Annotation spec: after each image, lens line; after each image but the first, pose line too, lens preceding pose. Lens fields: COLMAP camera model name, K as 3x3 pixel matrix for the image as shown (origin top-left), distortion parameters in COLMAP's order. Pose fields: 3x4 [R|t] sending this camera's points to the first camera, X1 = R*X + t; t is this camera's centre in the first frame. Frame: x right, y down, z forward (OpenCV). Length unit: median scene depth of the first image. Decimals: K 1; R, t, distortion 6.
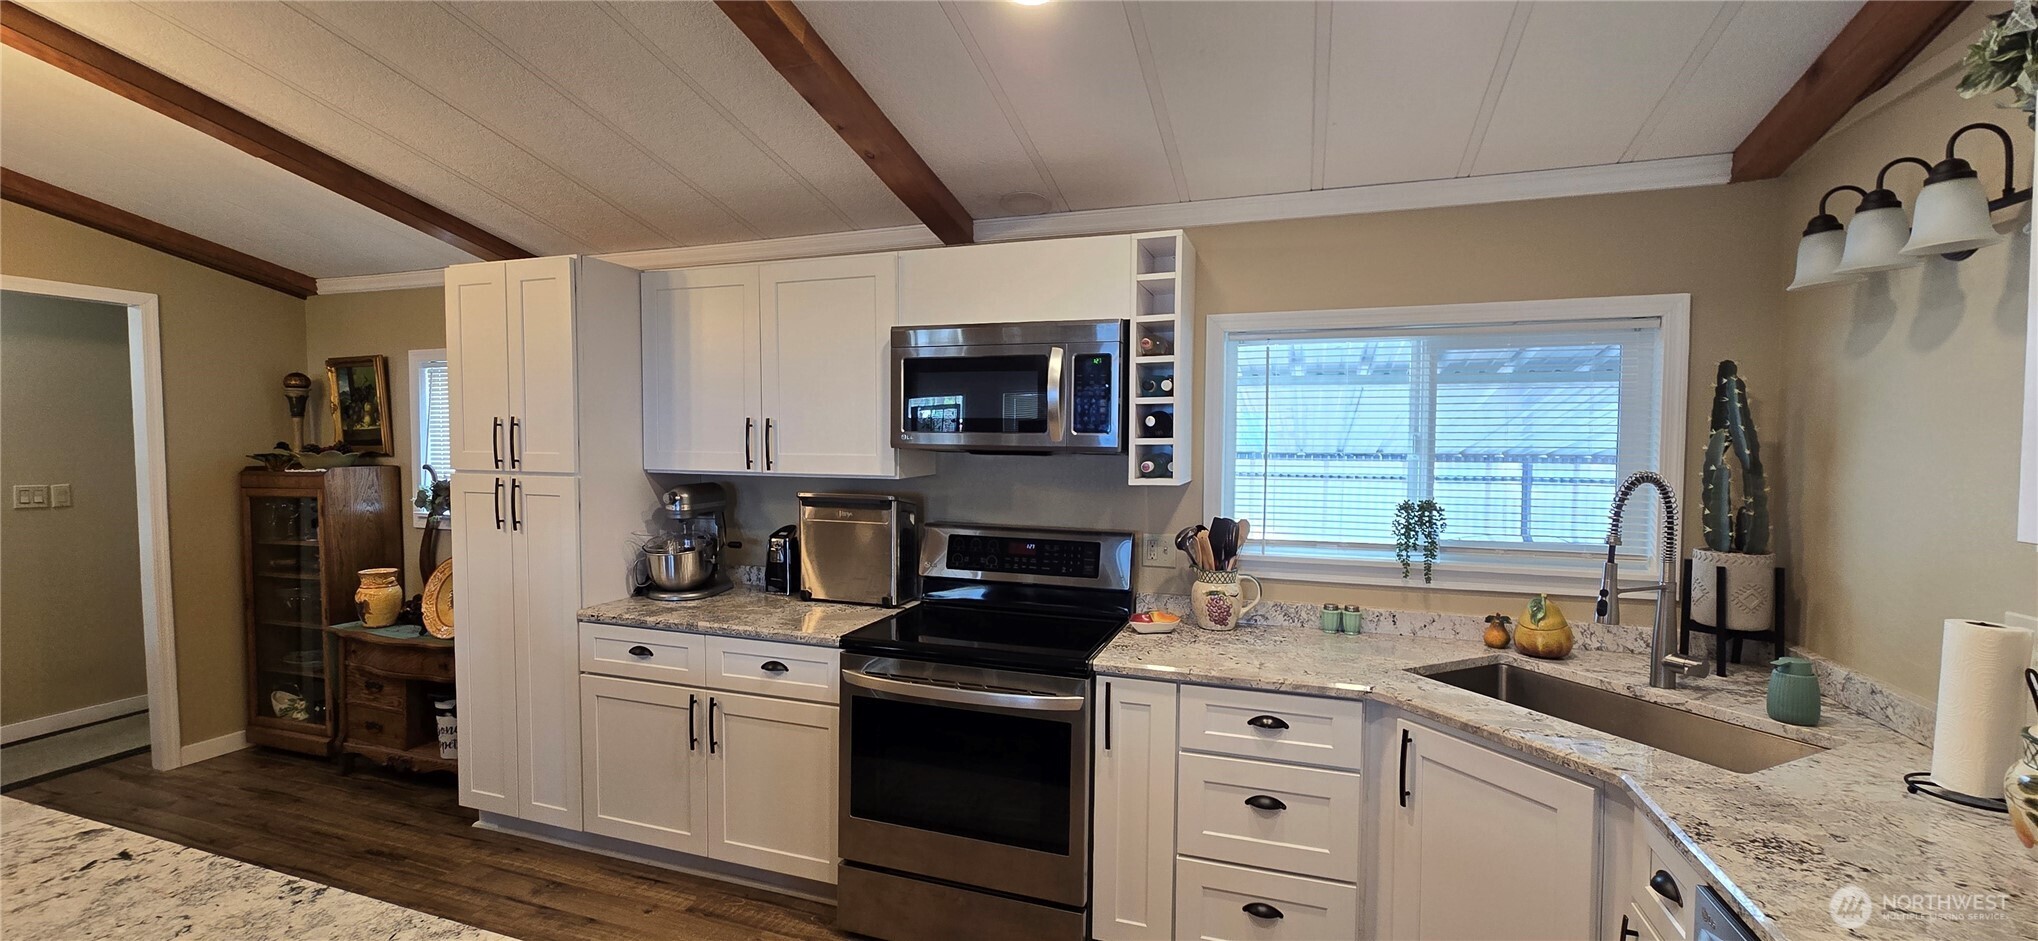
lens RADIAL K [[823.8, 0, 1016.8], [0, 823.8, 474.2], [0, 0, 1]] dist [-0.000988, -0.000229]
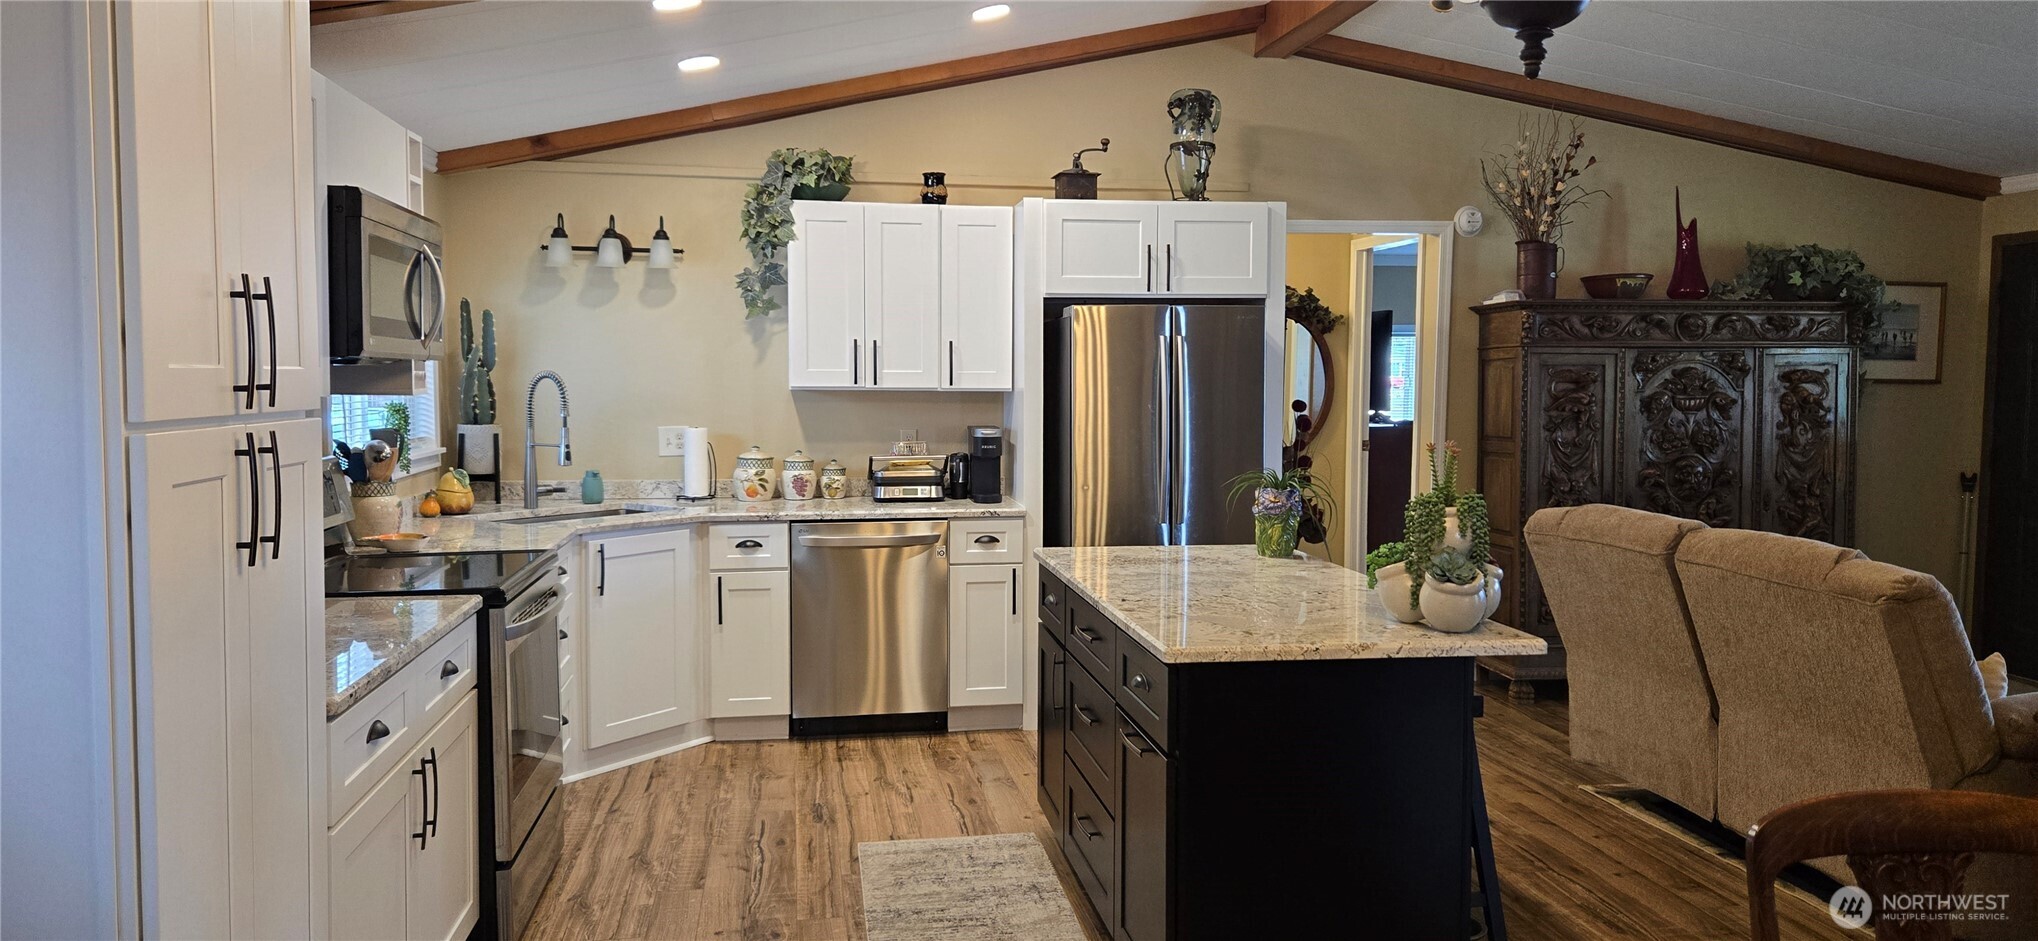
lens RADIAL K [[1351.4, 0, 1021.8], [0, 1351.4, 467.6], [0, 0, 1]] dist [0.063152, -0.050351]
pose [[-0.474504, -0.070546, 0.877422, -1.451122], [0.031981, 0.994744, 0.097274, -0.032519], [-0.879672, 0.074218, -0.469754, 1.039532]]
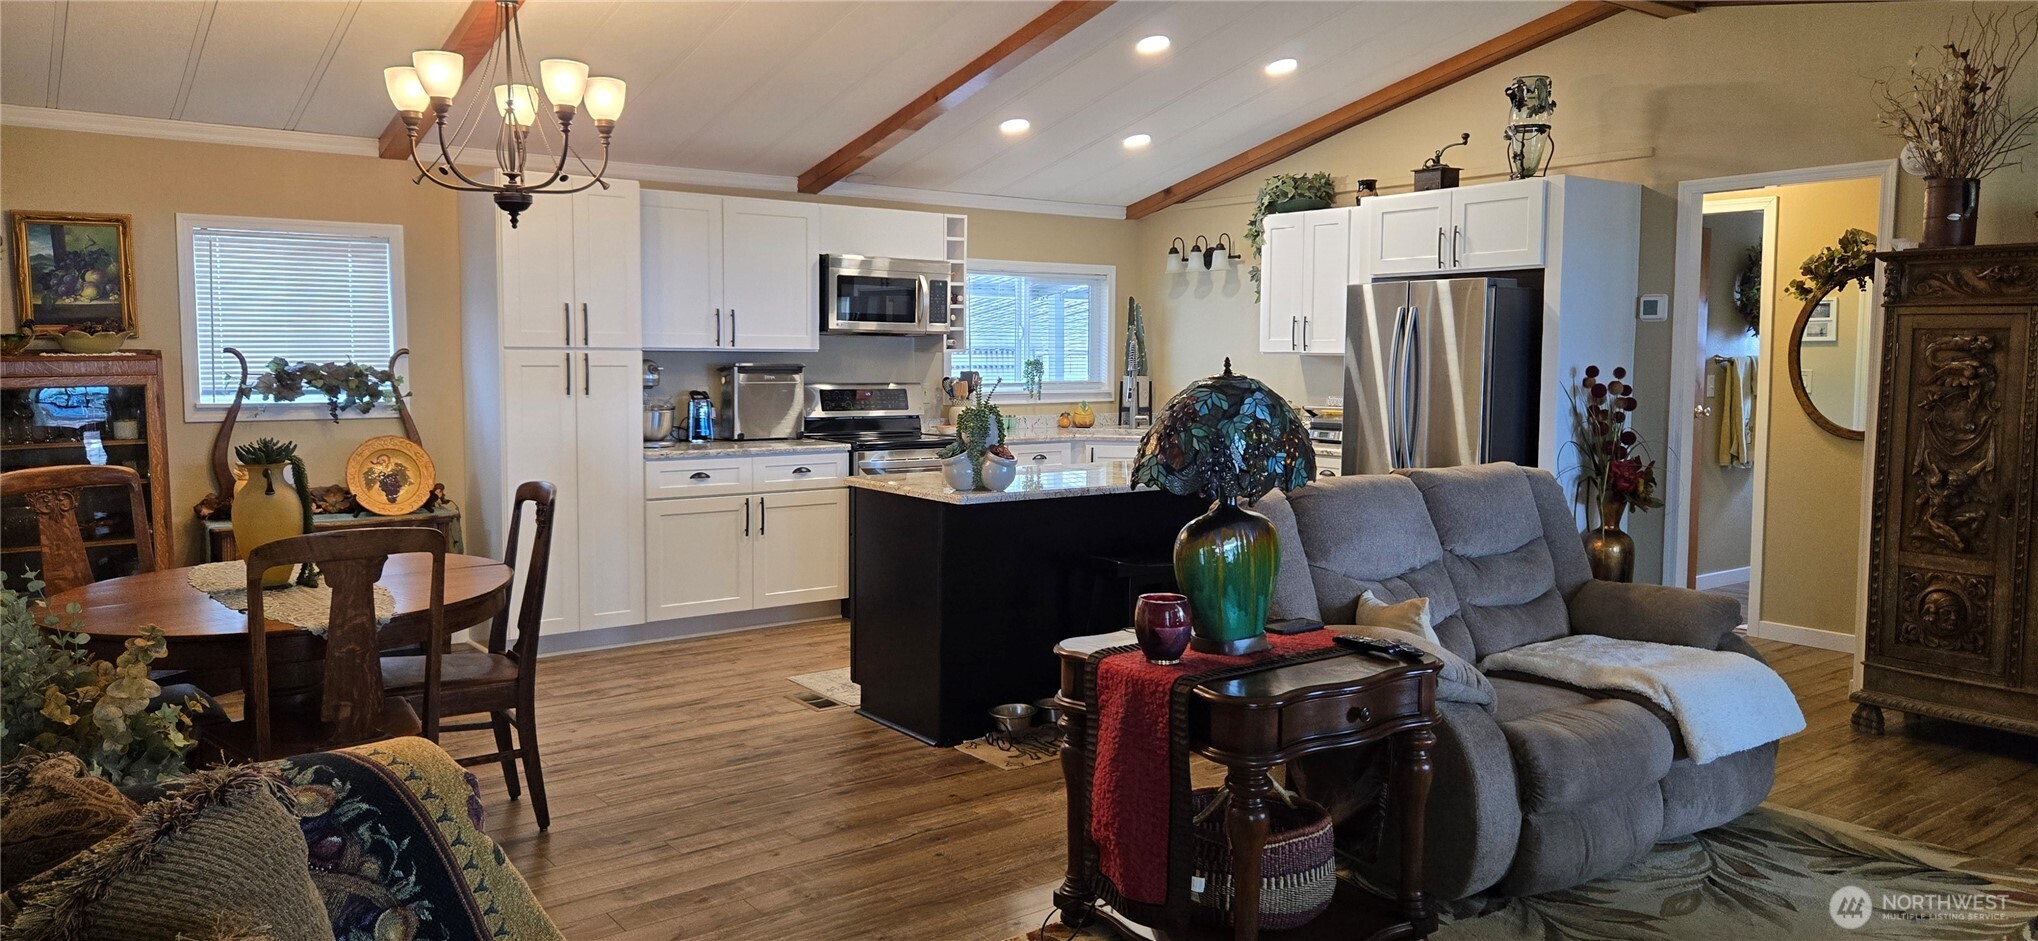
lens RADIAL K [[1351.4, 0, 1012.4], [0, 1351.4, 479.1], [0, 0, 1]] dist [0.063152, -0.050351]
pose [[0.562694, -0.082189, 0.822569, -2.087759], [0.032363, 0.996473, 0.077427, 0.060071], [-0.826031, -0.016947, 0.563370, -0.749857]]
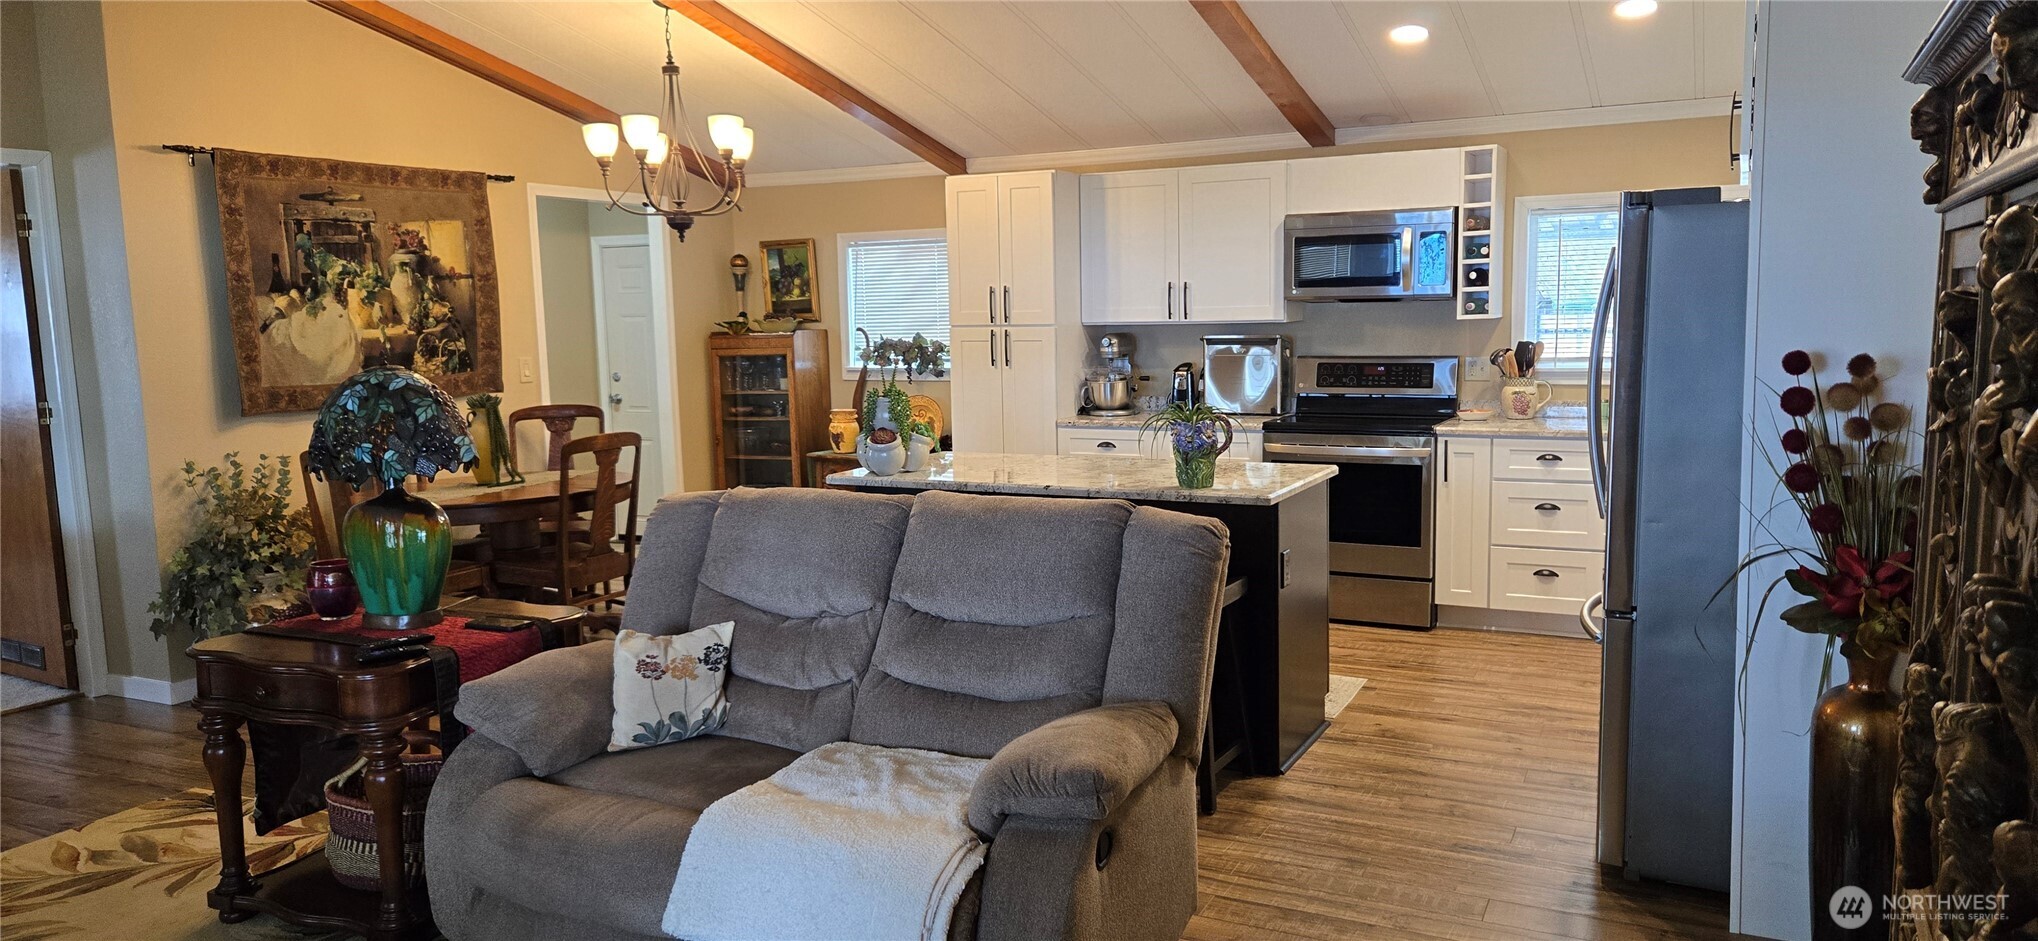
lens RADIAL K [[1351.4, 0, 1029.4], [0, 1351.4, 461.0], [0, 0, 1]] dist [0.063152, -0.050351]
pose [[0.991496, -0.010702, -0.129697, -0.286904], [0.019690, 0.997476, 0.068217, 0.078339], [0.128640, -0.070190, 0.989204, -1.411498]]
